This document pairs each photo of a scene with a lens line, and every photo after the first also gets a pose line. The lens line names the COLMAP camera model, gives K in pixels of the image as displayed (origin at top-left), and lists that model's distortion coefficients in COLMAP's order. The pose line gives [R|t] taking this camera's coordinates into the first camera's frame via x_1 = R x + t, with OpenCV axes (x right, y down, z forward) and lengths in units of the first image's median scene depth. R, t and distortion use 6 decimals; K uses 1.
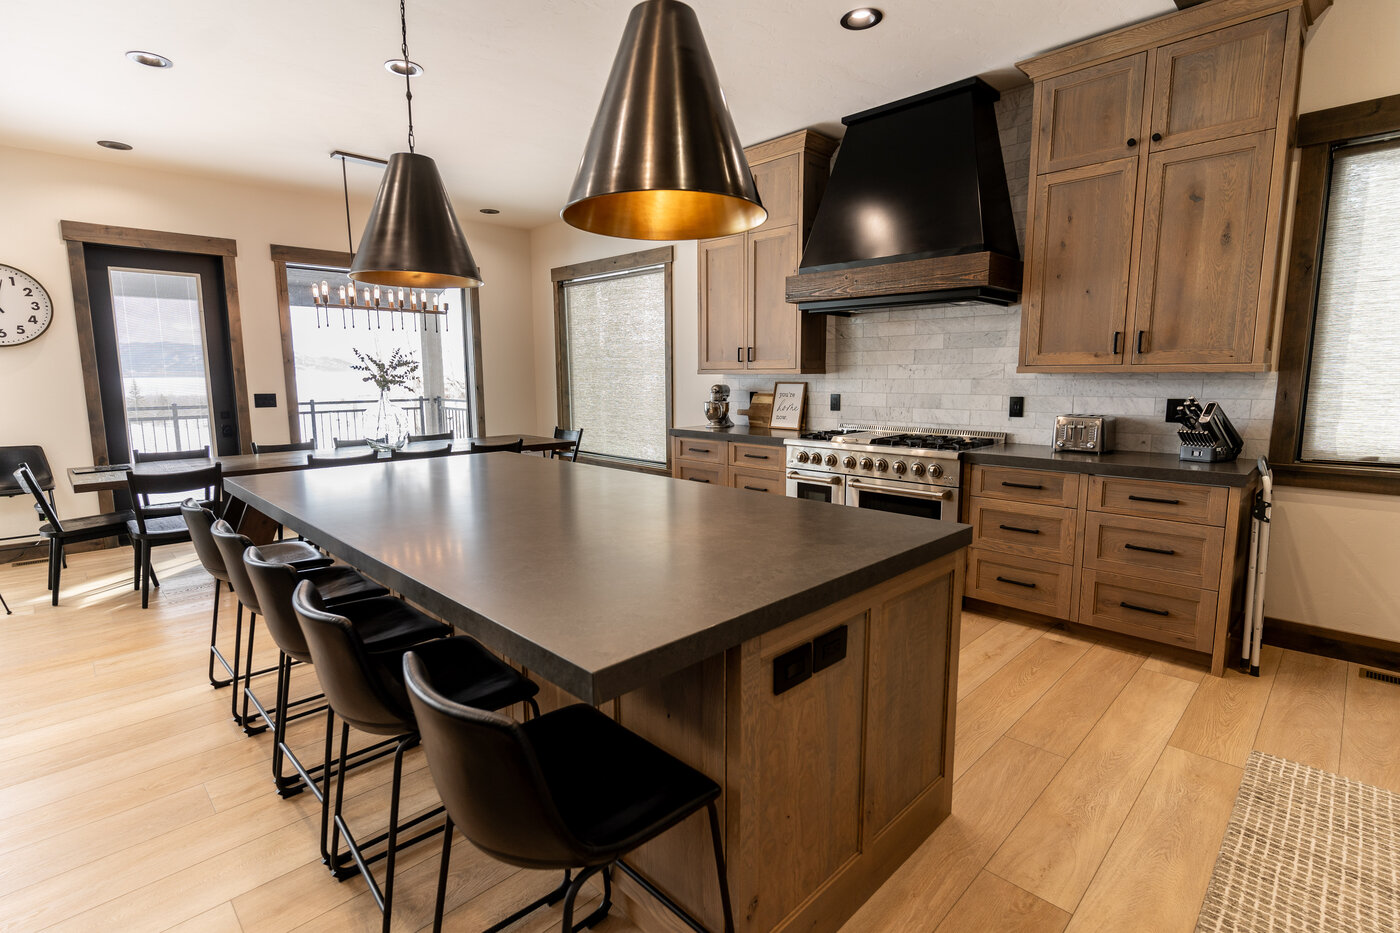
lens RADIAL K [[675.9, 0, 691.7], [0, 675.9, 464.5], [0, 0, 1]] dist [0.004712, 0.000268]
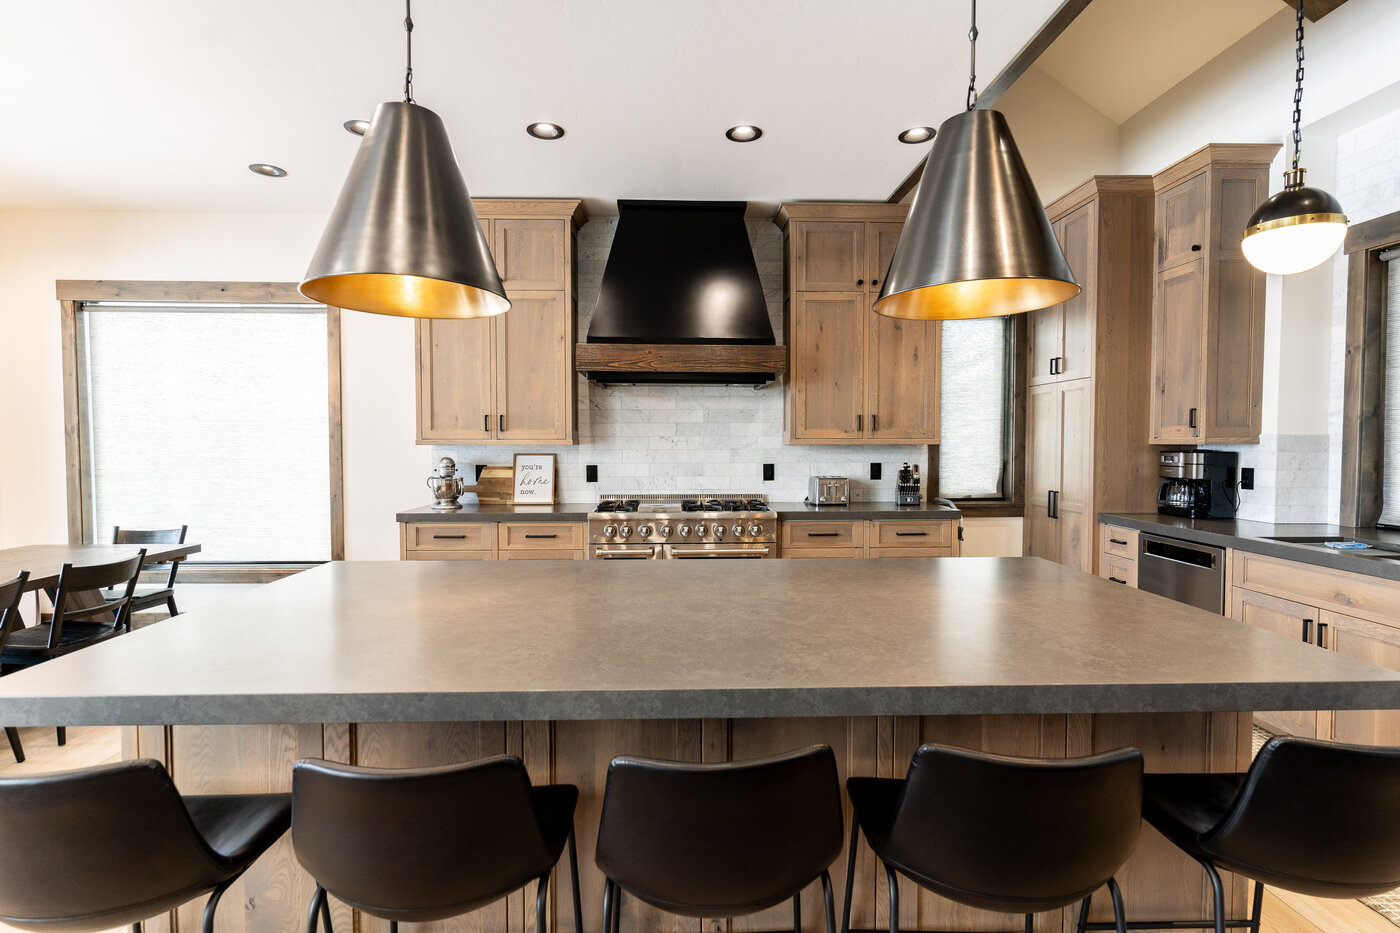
lens RADIAL K [[675.9, 0, 694.8], [0, 675.9, 466.4], [0, 0, 1]] dist [0.004712, 0.000268]
pose [[0.675594, -0.022022, 0.736945, -0.471814], [0.096733, 0.993561, -0.058990, -0.034468], [-0.730900, 0.111141, 0.673374, 0.263149]]
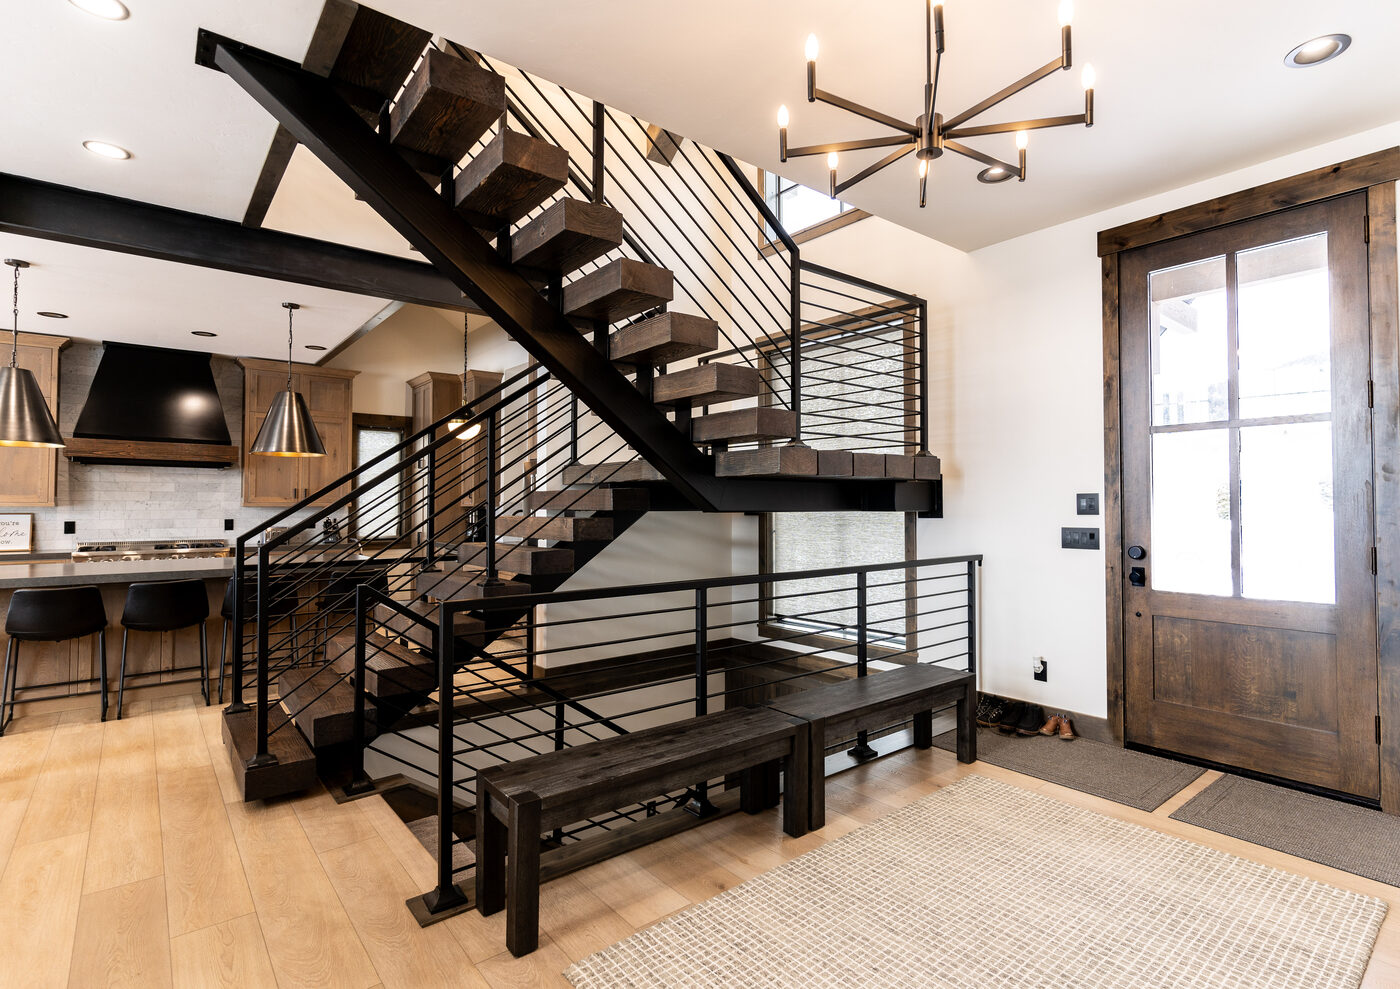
lens RADIAL K [[669.3, 0, 739.7], [0, 669.3, 485.8], [0, 0, 1]] dist [-0.017006, -0.000672]
pose [[0.036015, 0.032793, 0.998813, -1.204649], [0.135005, 0.990140, -0.037377, 0.062477], [-0.990190, 0.136191, 0.031233, -0.426739]]
